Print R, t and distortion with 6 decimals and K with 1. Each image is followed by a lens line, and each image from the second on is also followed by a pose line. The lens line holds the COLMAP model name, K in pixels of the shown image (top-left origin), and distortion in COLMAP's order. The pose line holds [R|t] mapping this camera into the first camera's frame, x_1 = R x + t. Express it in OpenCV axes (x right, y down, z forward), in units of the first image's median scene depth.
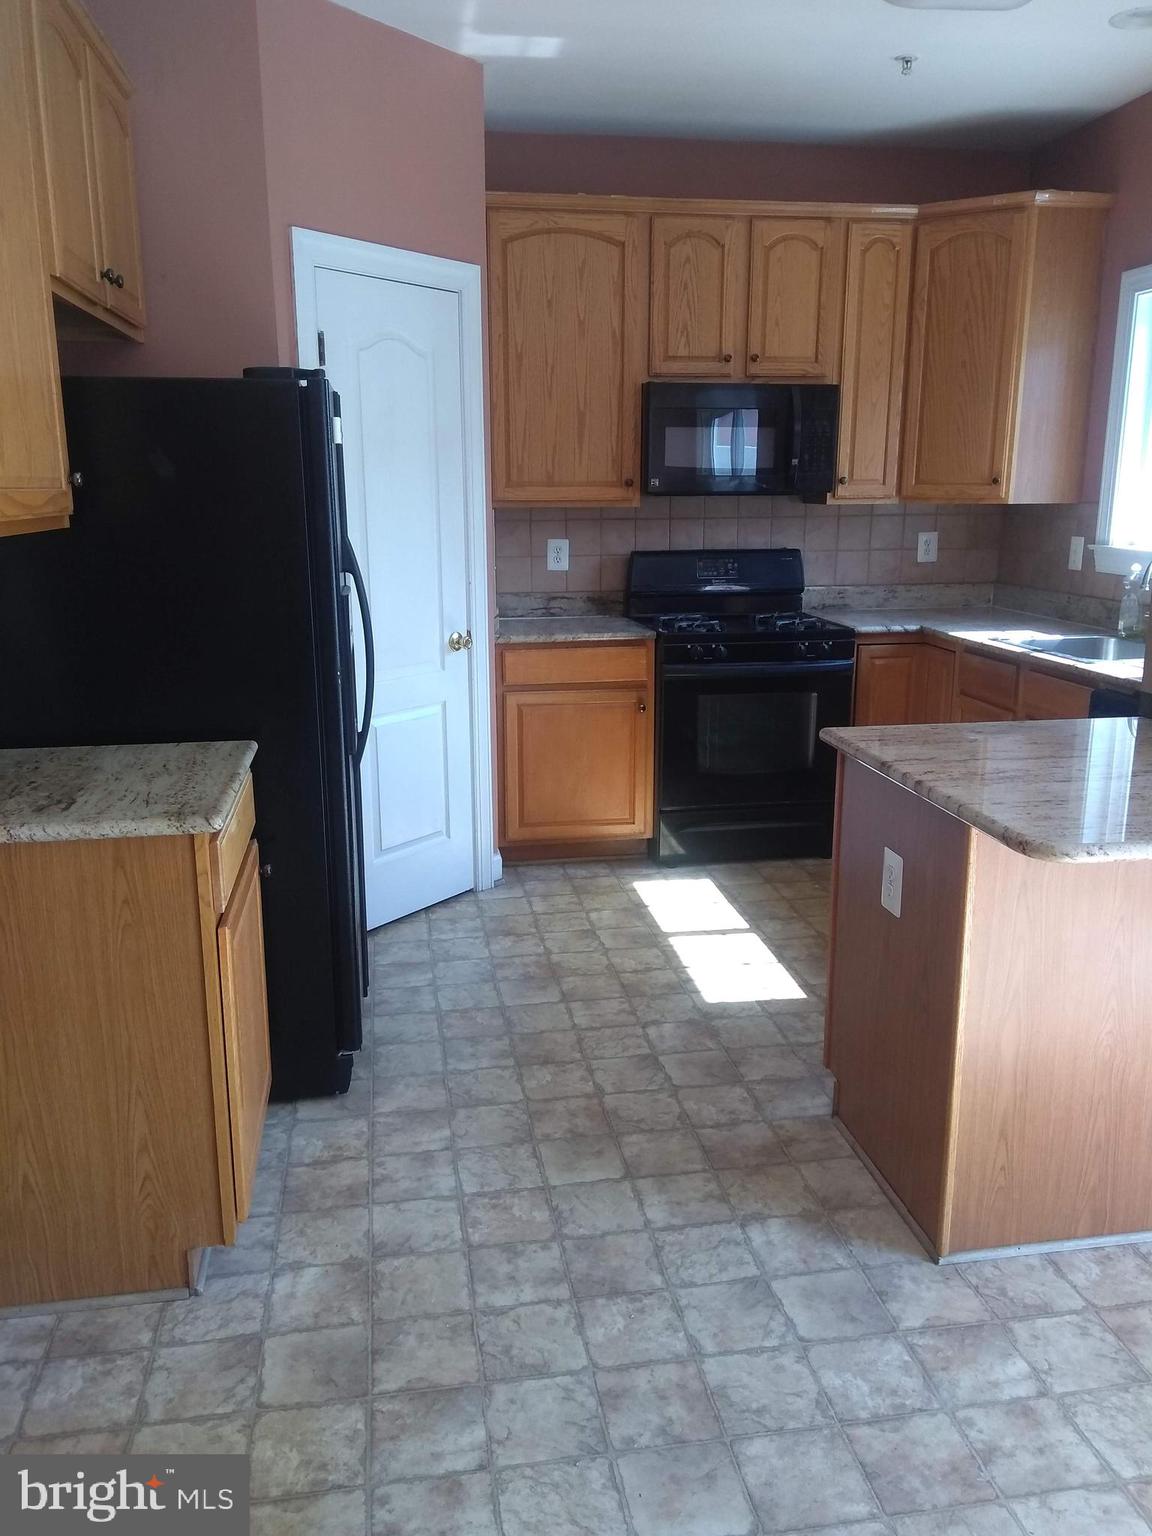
lens RADIAL K [[1218.1, 0, 583.6], [0, 1218.1, 762.9], [0, 0, 1]] dist [0.117927, -0.180542]
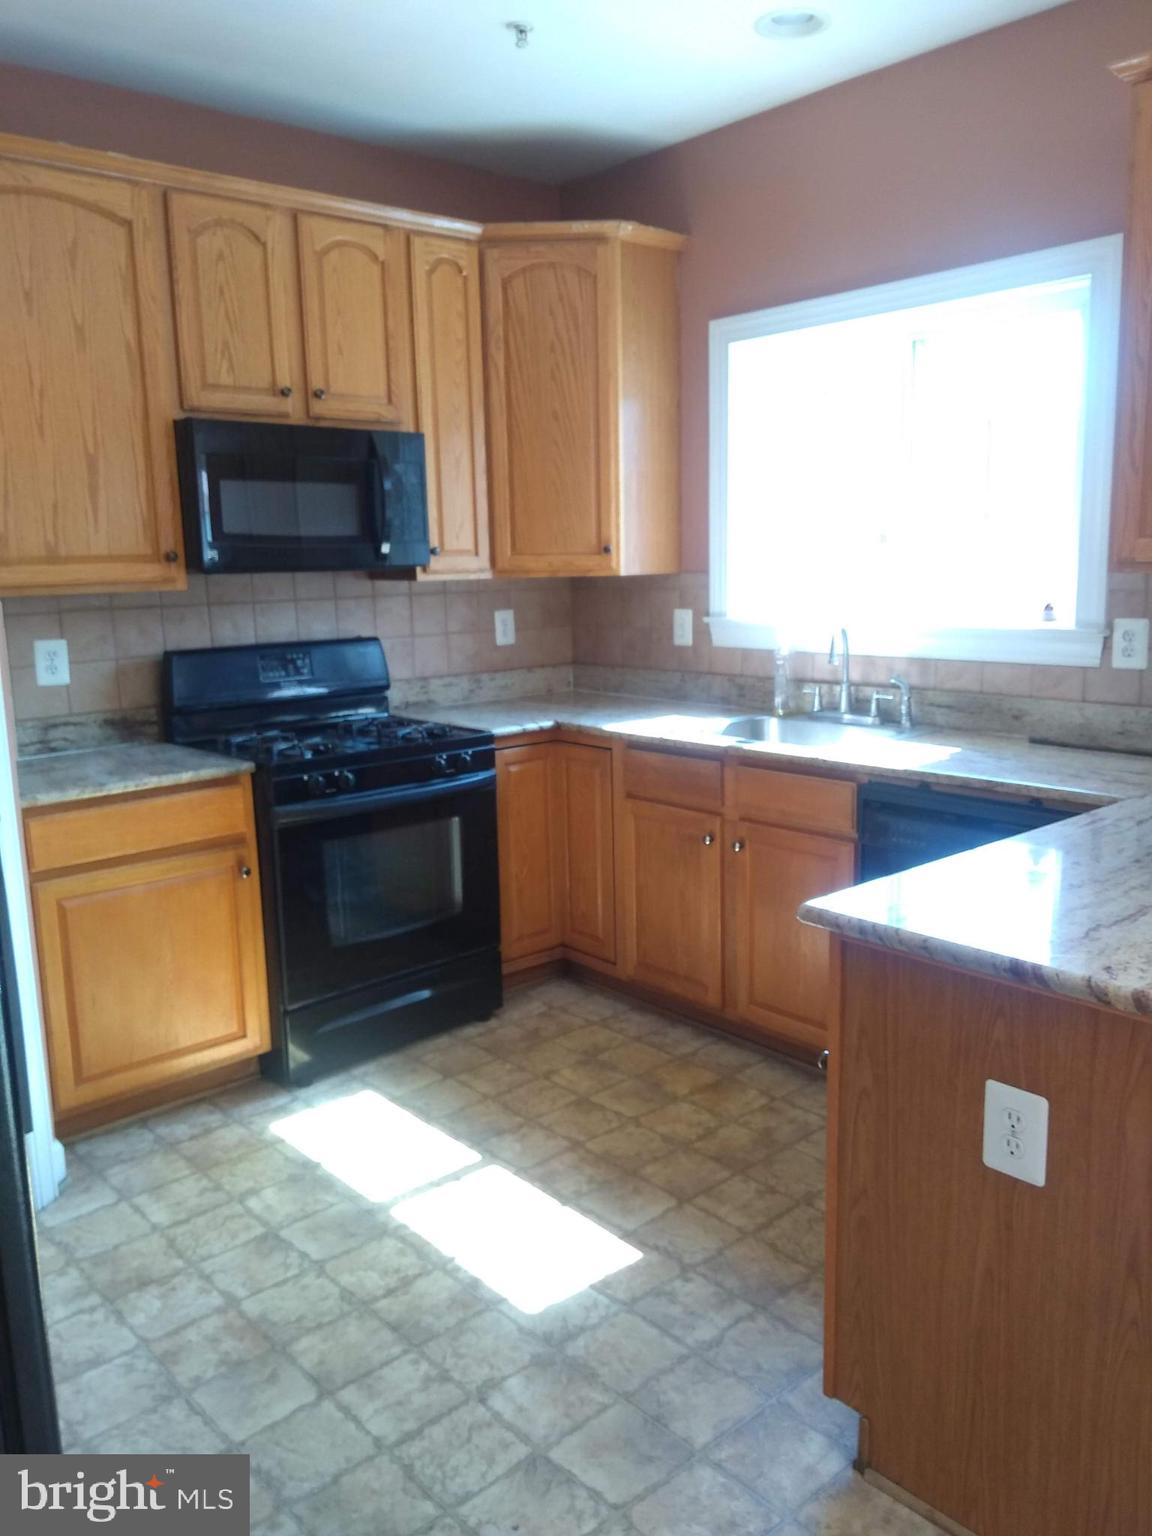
lens RADIAL K [[1218.1, 0, 583.6], [0, 1218.1, 762.9], [0, 0, 1]] dist [0.117927, -0.180542]
pose [[0.844796, -0.109632, 0.523737, -0.148907], [0.140062, 0.989966, -0.018696, -0.065668], [-0.516432, 0.089150, 0.851675, 0.288106]]
